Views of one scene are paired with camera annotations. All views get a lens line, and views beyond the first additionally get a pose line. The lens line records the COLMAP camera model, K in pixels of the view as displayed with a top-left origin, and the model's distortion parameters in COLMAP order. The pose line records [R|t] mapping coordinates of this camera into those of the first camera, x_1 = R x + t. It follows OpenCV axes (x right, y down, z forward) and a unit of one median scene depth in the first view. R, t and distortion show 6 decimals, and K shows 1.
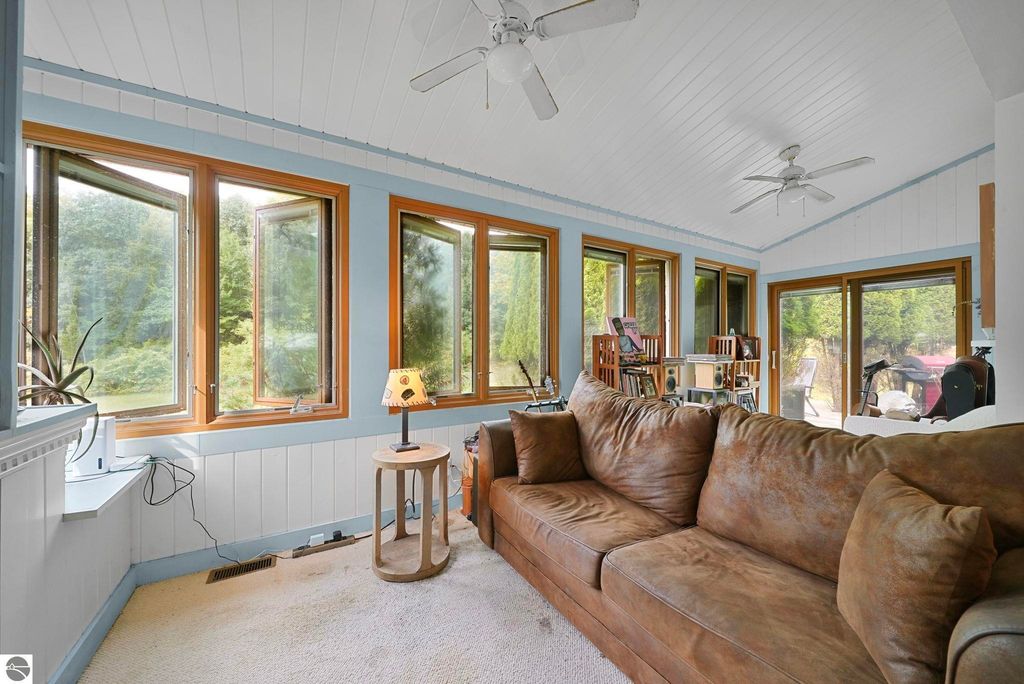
lens RADIAL K [[369.6, 0, 512.9], [0, 369.6, 345.8], [0, 0, 1]] dist [0.001180, 0.000108]
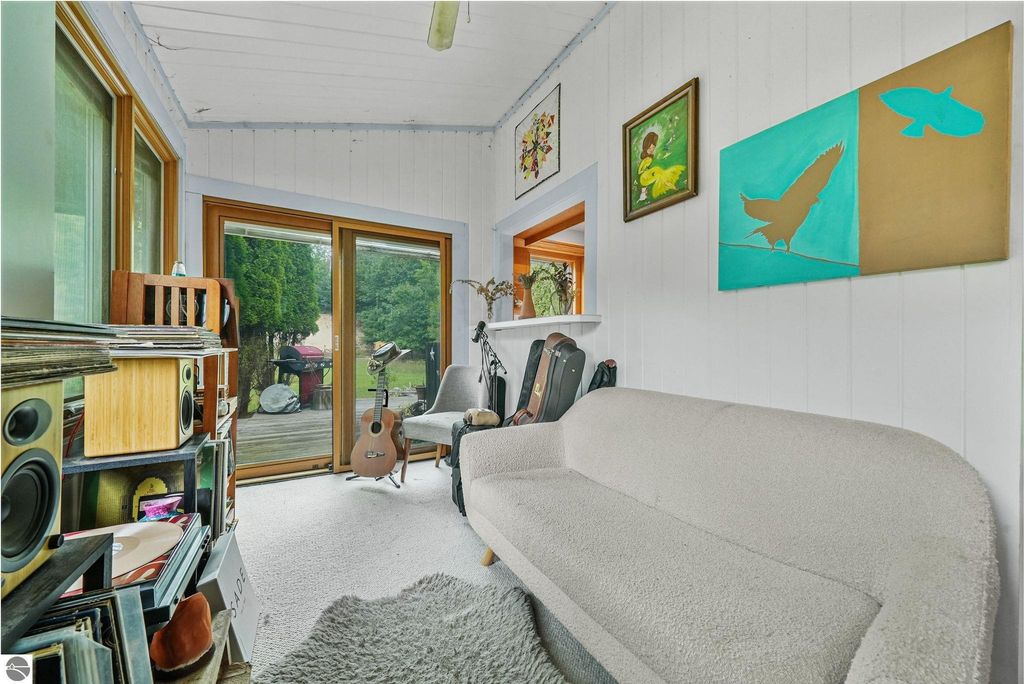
lens RADIAL K [[369.6, 0, 511.6], [0, 369.6, 343.7], [0, 0, 1]] dist [0.001180, 0.000108]
pose [[0.019535, 0.000756, 0.999809, 0.246077], [-0.003108, 0.999995, -0.000695, 0.034136], [-0.999804, -0.003094, 0.019537, 0.698275]]
